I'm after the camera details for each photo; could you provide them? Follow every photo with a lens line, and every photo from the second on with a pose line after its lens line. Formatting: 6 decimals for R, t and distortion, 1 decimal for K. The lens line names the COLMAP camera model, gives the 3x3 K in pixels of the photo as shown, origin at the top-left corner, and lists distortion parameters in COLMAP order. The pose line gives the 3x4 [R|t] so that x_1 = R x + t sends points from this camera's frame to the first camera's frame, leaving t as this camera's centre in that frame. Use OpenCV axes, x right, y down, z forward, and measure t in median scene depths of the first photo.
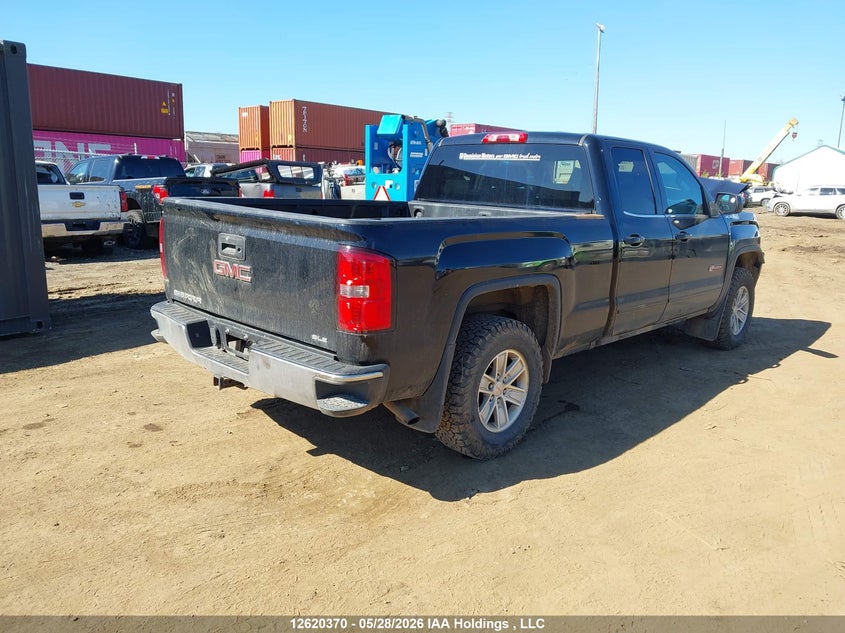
lens RADIAL K [[633.0, 0, 423.0], [0, 633.0, 316.9], [0, 0, 1]] dist [0.011044, -0.016867]
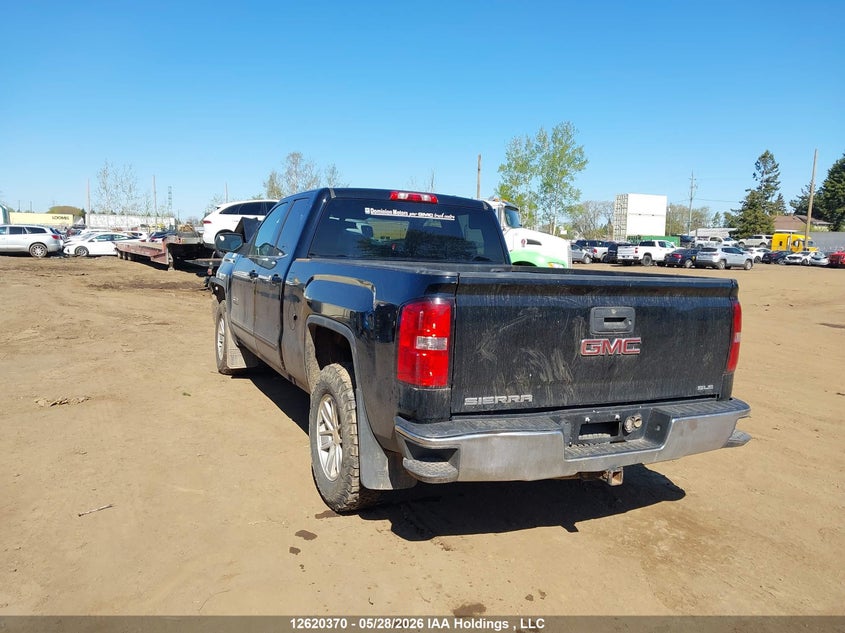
lens RADIAL K [[633.0, 0, 420.7], [0, 633.0, 313.6], [0, 0, 1]] dist [0.011044, -0.016867]
pose [[0.385042, -0.111402, 0.916151, -1.093986], [0.169144, 0.984392, 0.048611, -0.186870], [-0.907267, 0.136244, 0.397875, 0.790551]]
